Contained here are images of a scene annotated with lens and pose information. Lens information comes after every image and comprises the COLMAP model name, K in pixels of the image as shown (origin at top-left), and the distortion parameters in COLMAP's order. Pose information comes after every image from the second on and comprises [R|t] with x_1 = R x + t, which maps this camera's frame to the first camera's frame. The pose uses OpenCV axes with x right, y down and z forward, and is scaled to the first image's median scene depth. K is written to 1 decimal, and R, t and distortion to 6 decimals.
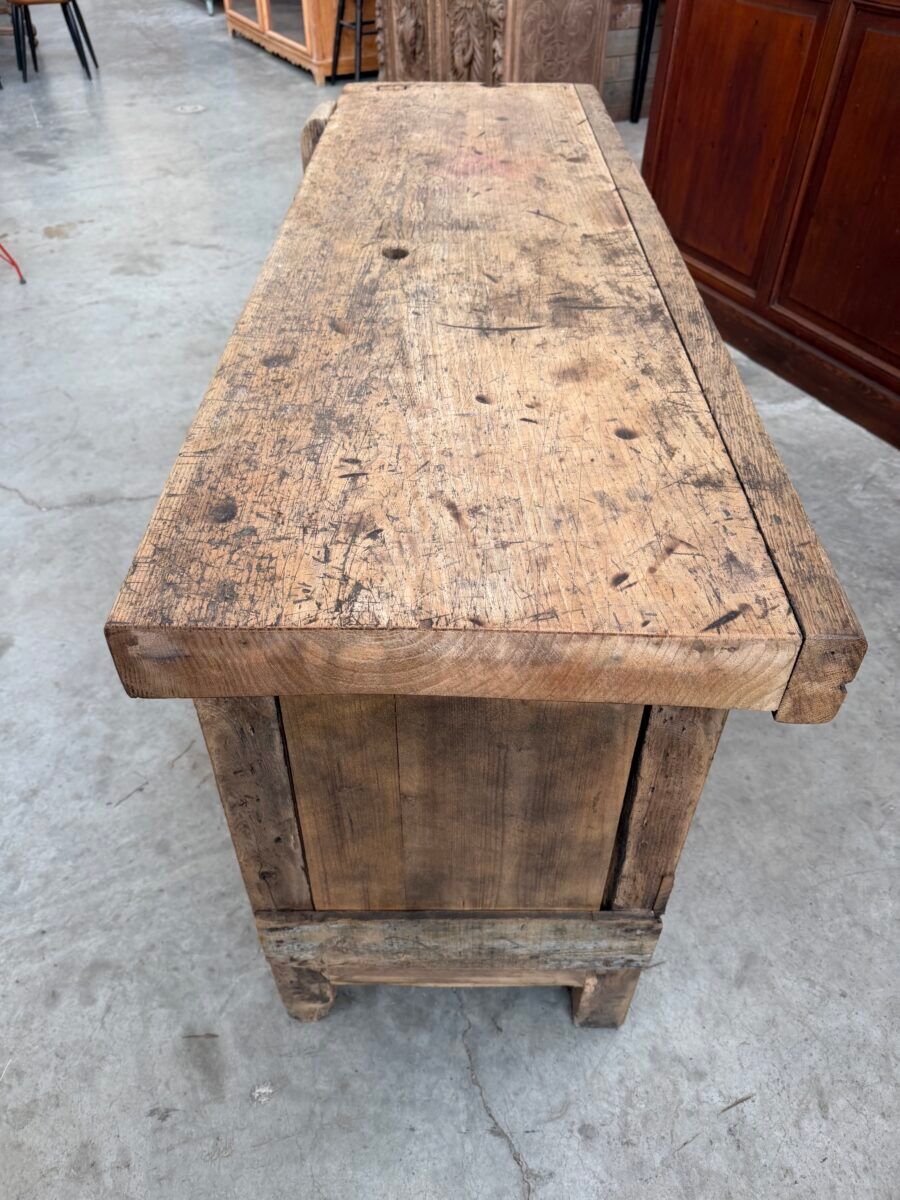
lens RADIAL K [[846.7, 0, 439.4], [0, 846.7, 606.6], [0, 0, 1]] dist [0.036681, -0.053384]
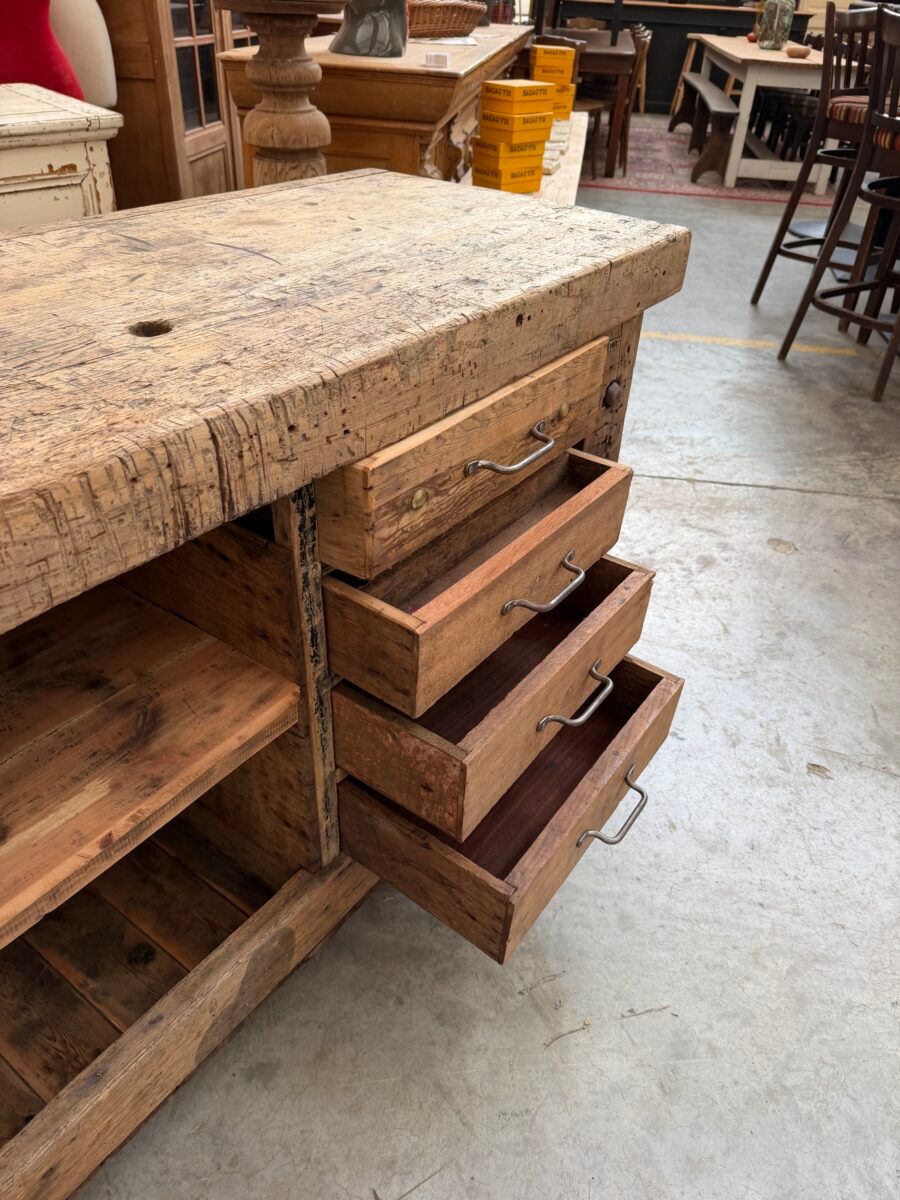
lens RADIAL K [[846.7, 0, 446.3], [0, 846.7, 600.6], [0, 0, 1]] dist [0.036681, -0.053384]
pose [[-0.813230, -0.368131, 0.450706, -0.916421], [0.363888, 0.282718, 0.887500, -1.313764], [-0.454139, 0.885748, -0.095956, 1.797831]]
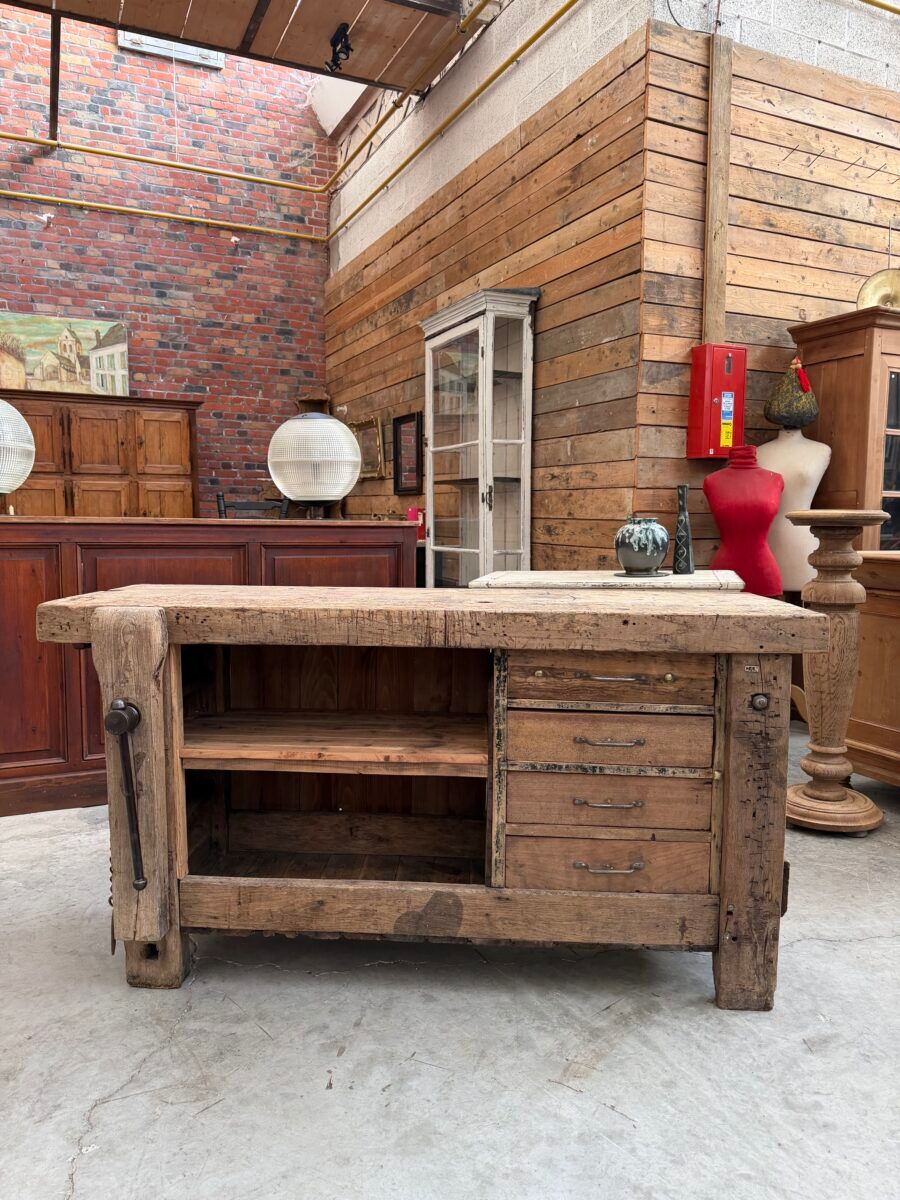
lens RADIAL K [[846.7, 0, 441.7], [0, 846.7, 592.4], [0, 0, 1]] dist [0.036681, -0.053384]
pose [[0.034025, -0.085311, 0.995773, -2.830556], [0.673538, 0.738057, 0.040217, -0.885139], [-0.738369, 0.669323, 0.082573, 1.435362]]
